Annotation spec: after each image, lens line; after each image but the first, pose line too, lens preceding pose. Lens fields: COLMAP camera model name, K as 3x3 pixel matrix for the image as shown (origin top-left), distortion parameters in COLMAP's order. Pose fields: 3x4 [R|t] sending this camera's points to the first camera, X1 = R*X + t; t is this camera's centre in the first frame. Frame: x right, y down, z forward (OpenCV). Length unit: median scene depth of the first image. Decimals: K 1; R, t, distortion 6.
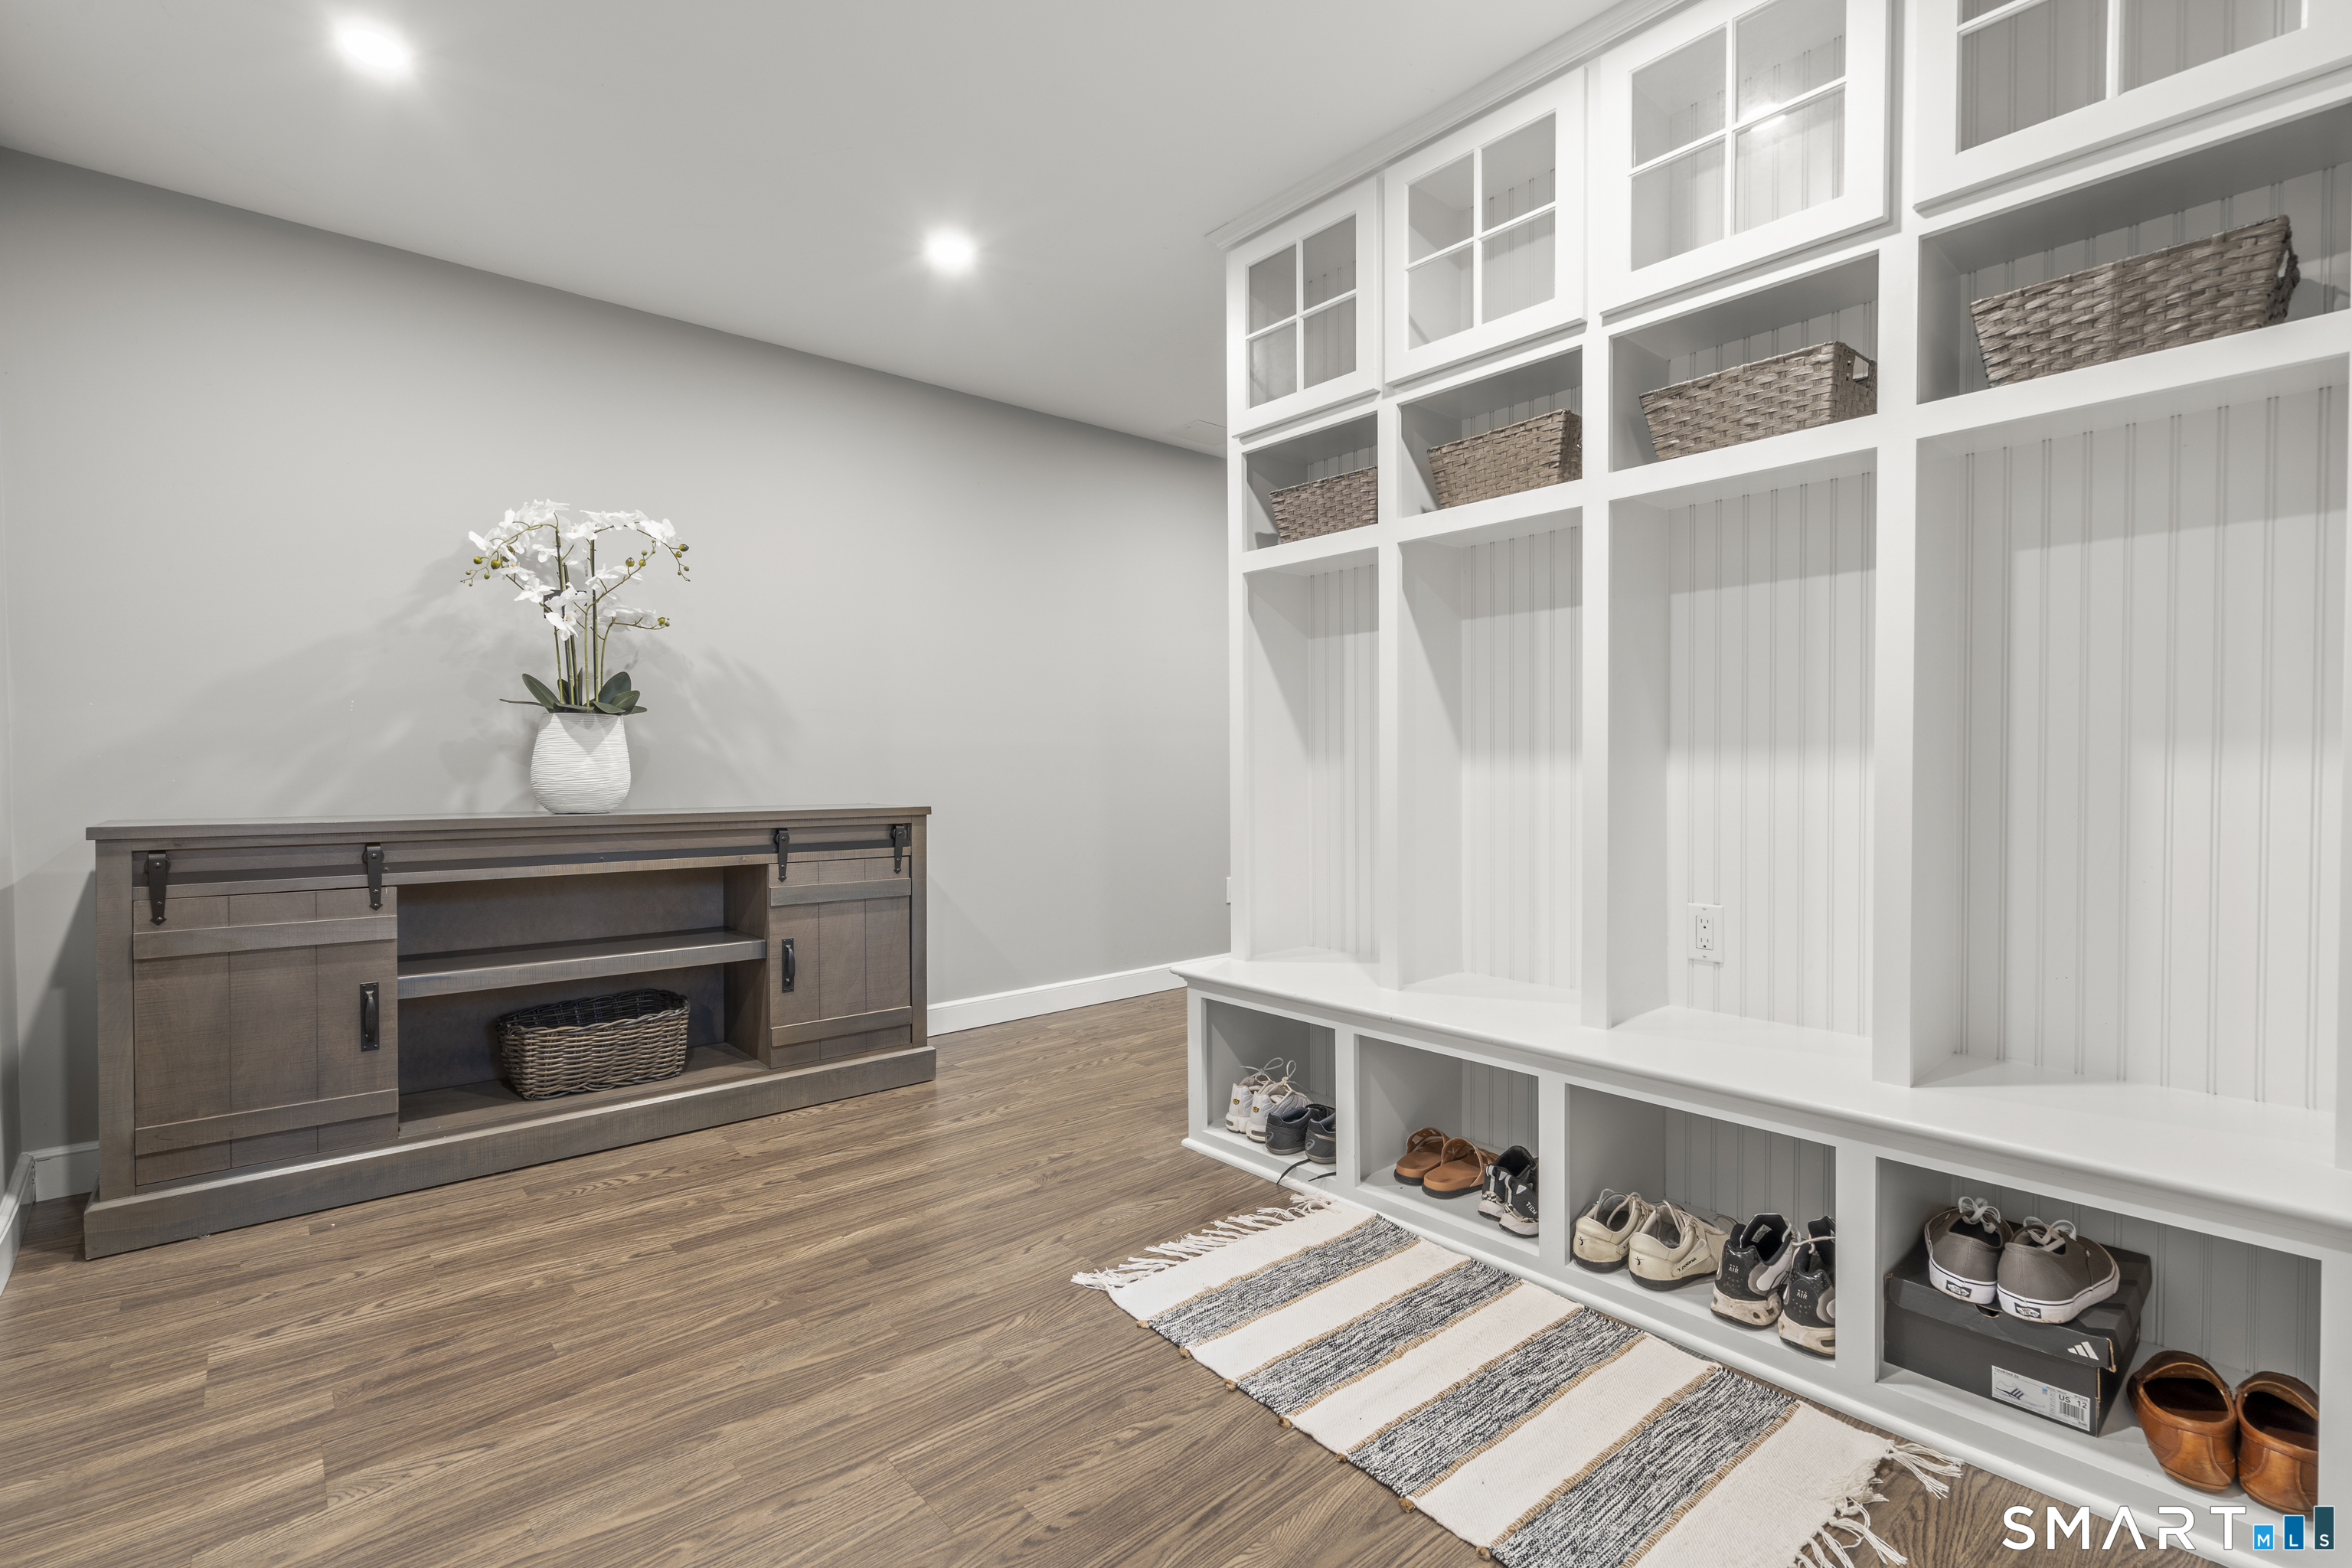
lens RADIAL K [[1058.5, 0, 1161.8], [0, 1058.5, 779.7], [0, 0, 1]] dist [-0.004232, 0.001254]
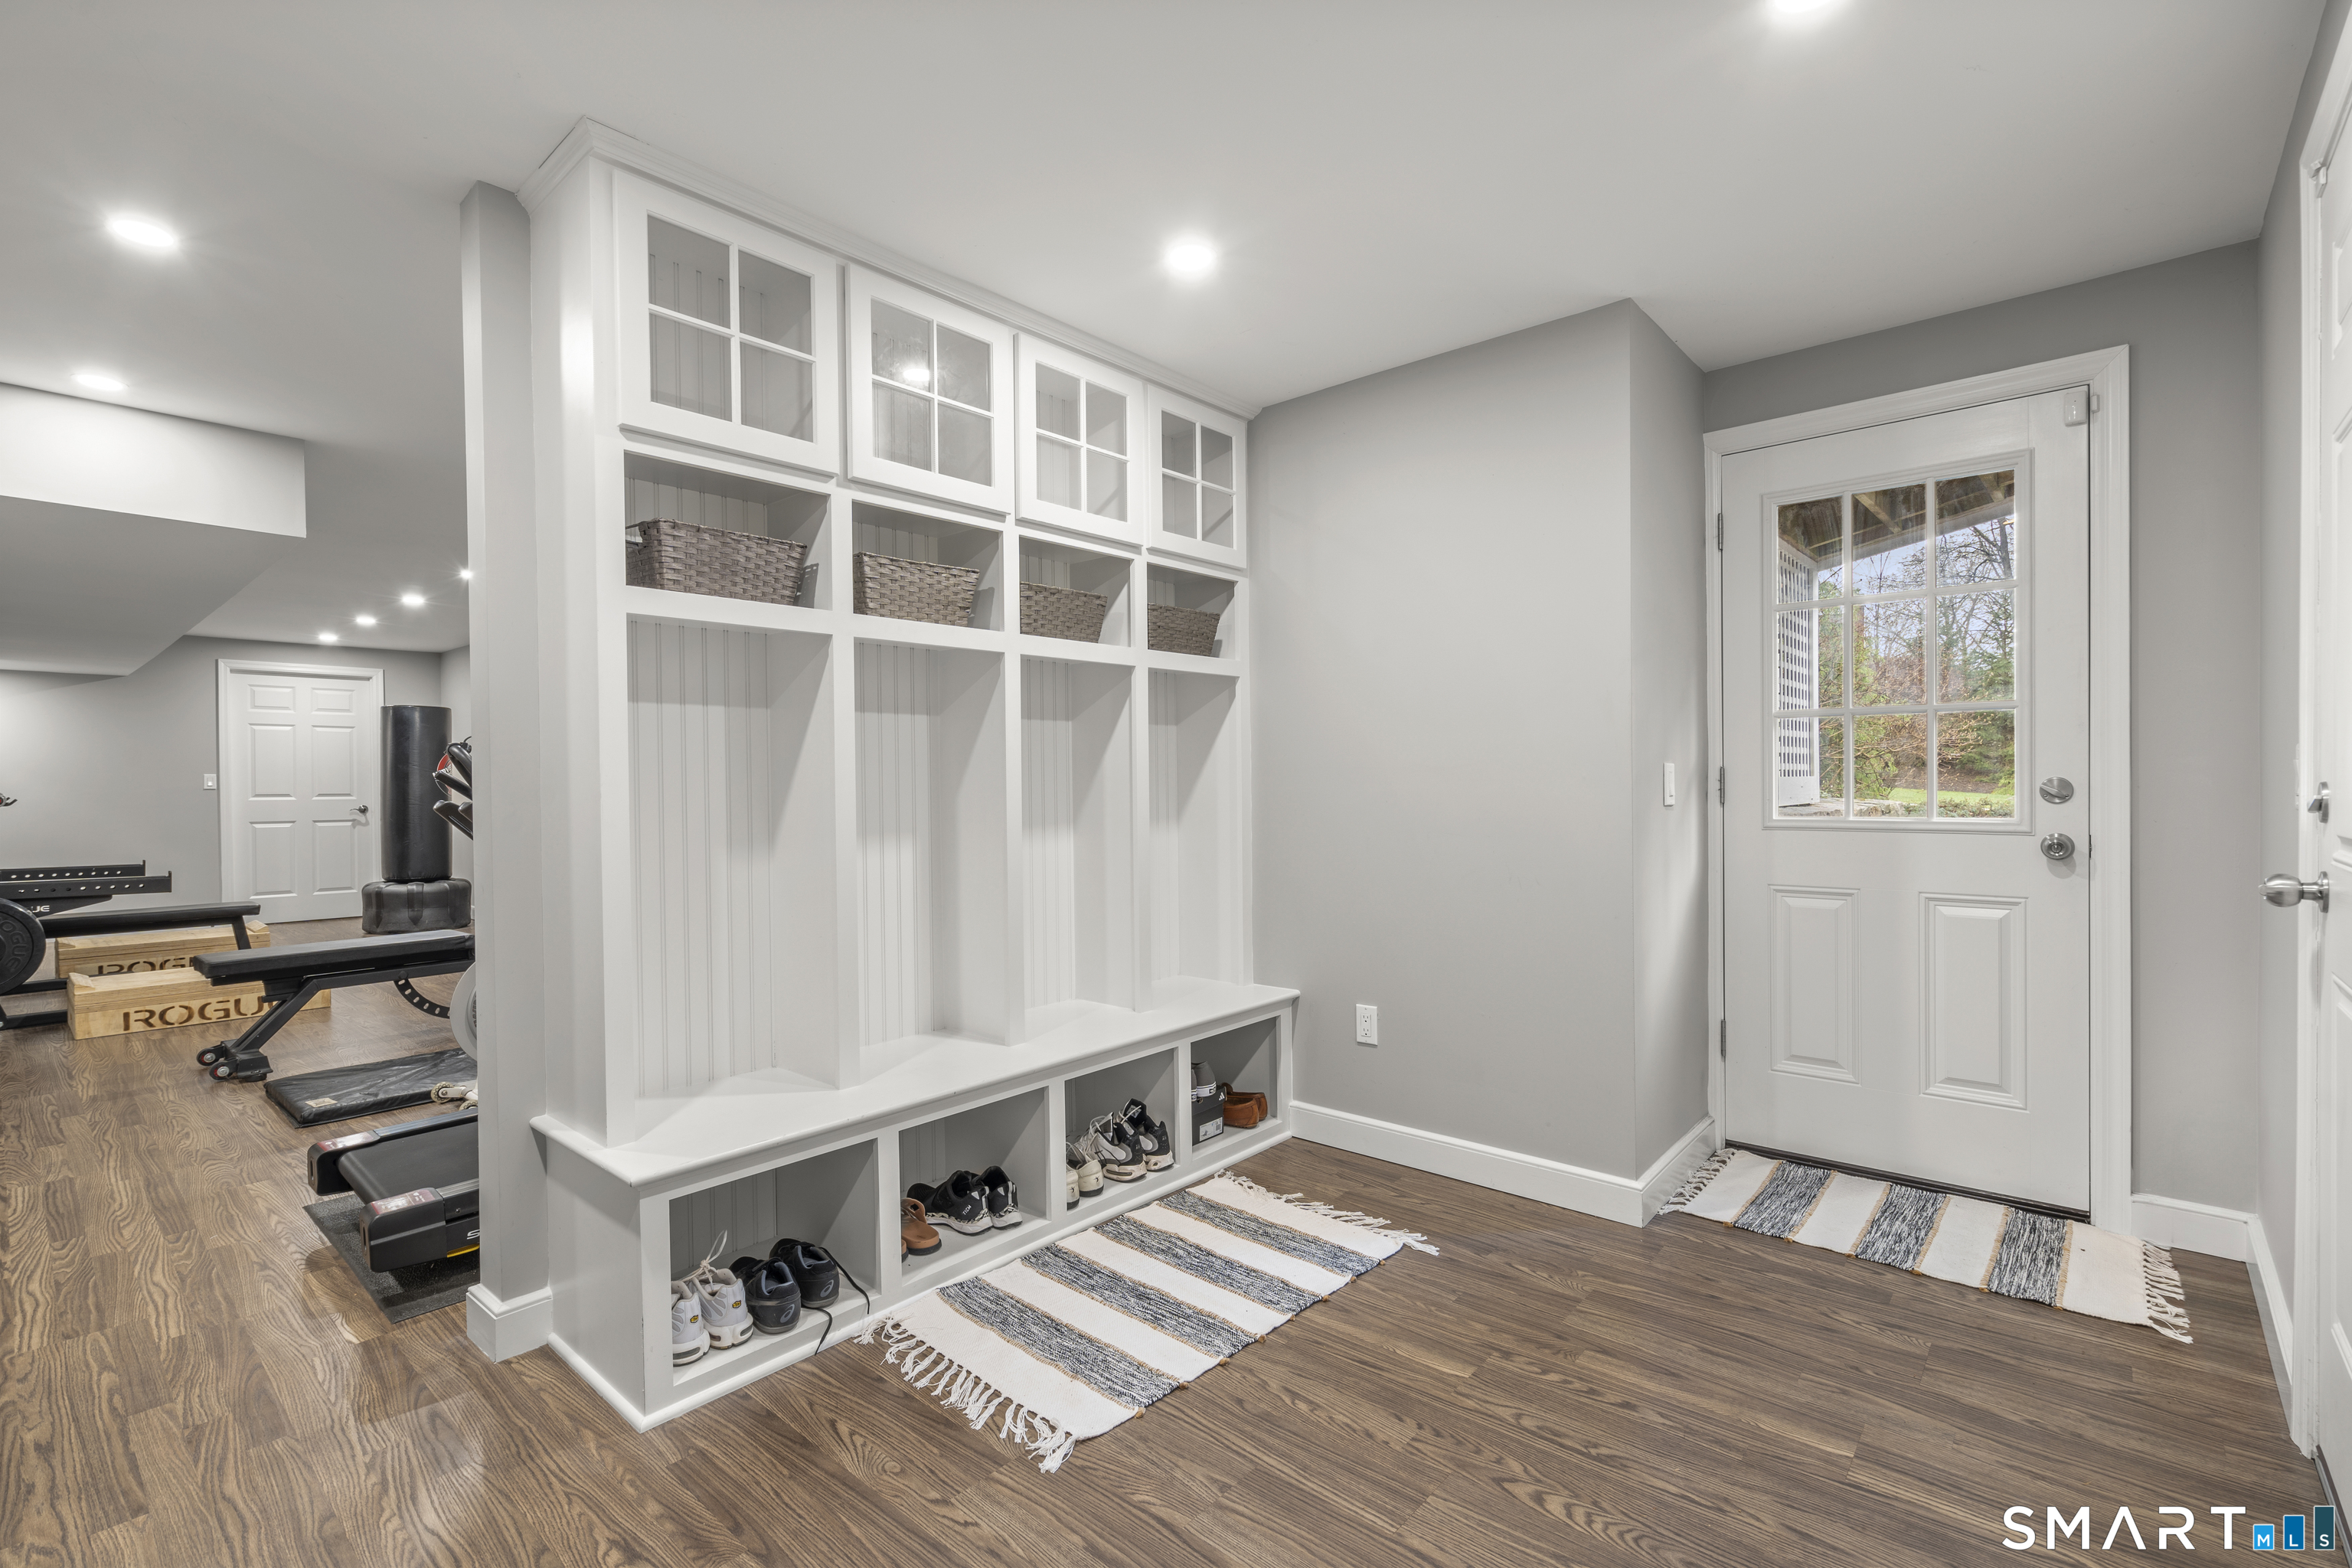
lens RADIAL K [[1058.5, 0, 1161.9], [0, 1058.5, 787.7], [0, 0, 1]] dist [-0.004232, 0.001254]
pose [[-0.138398, -0.000095, 0.990377, -0.976166], [0.027067, 0.999626, 0.003878, -0.094640], [-0.990007, 0.027343, -0.138343, 1.030300]]
